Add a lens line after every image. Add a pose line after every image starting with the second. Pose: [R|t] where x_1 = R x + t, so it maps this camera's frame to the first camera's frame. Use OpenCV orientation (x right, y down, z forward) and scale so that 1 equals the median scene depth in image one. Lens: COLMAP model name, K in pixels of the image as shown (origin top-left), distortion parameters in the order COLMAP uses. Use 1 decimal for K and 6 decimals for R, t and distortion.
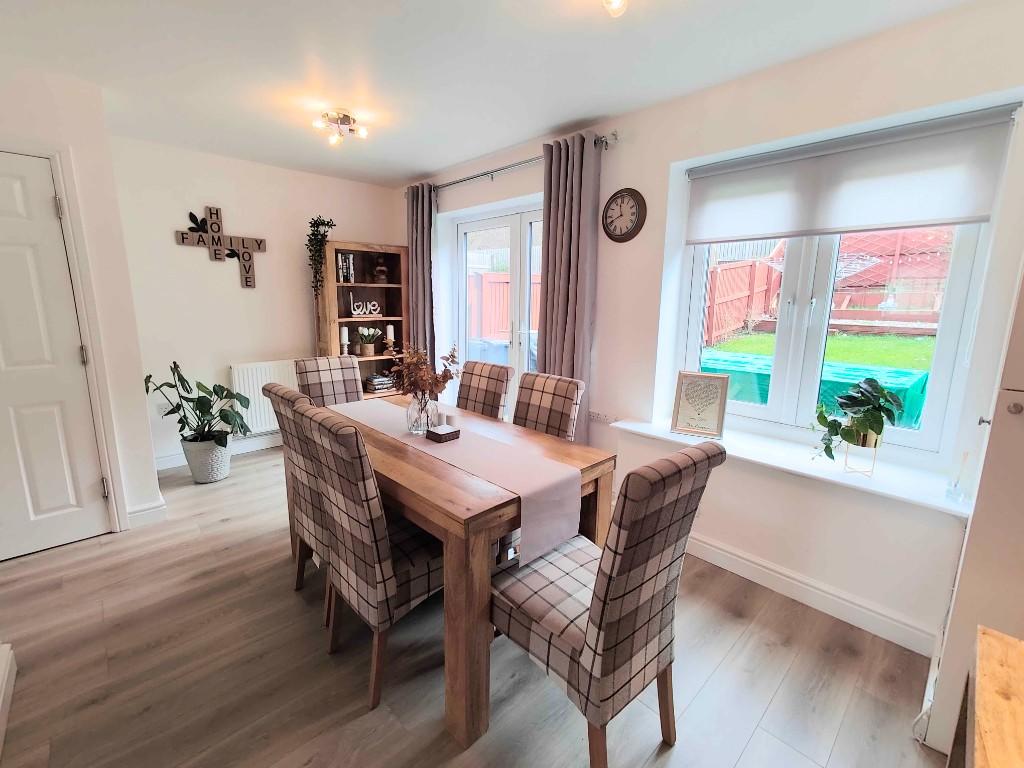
lens RADIAL K [[451.9, 0, 510.1], [0, 451.9, 378.0], [0, 0, 1]] dist [0.008259, -0.000228]
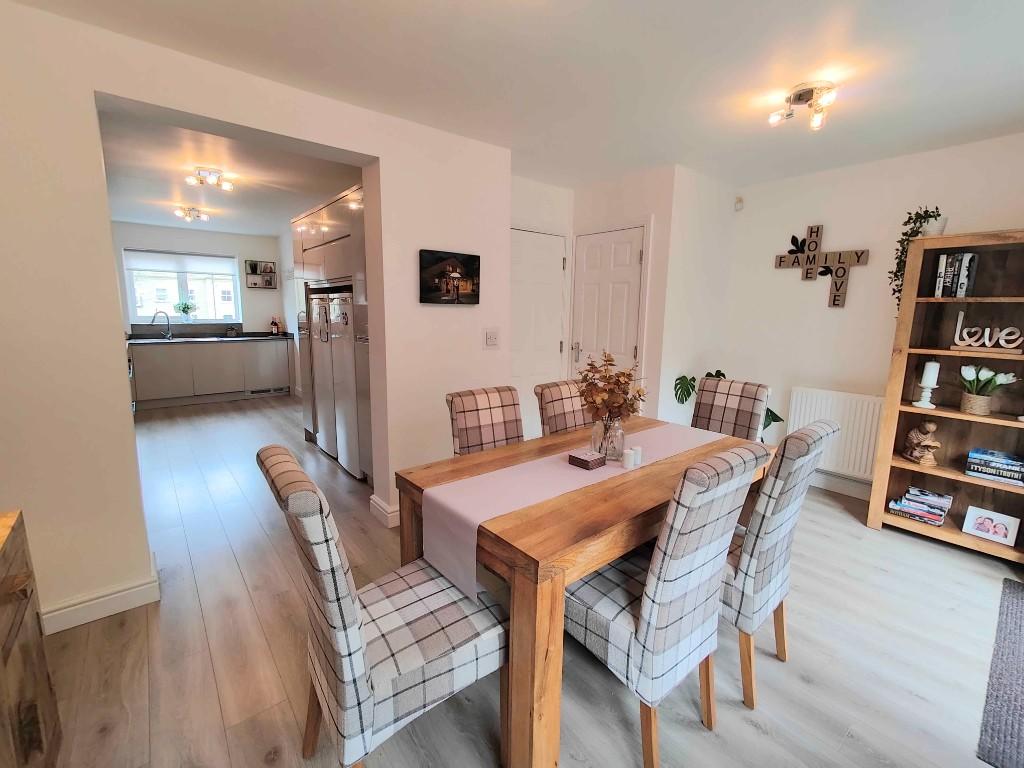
lens RADIAL K [[451.9, 0, 508.2], [0, 451.9, 375.7], [0, 0, 1]] dist [0.008259, -0.000228]
pose [[-0.085015, 0.136026, -0.987051, 0.394208], [-0.193879, 0.969444, 0.150299, -0.078946], [0.977335, 0.204146, -0.056045, 0.457997]]
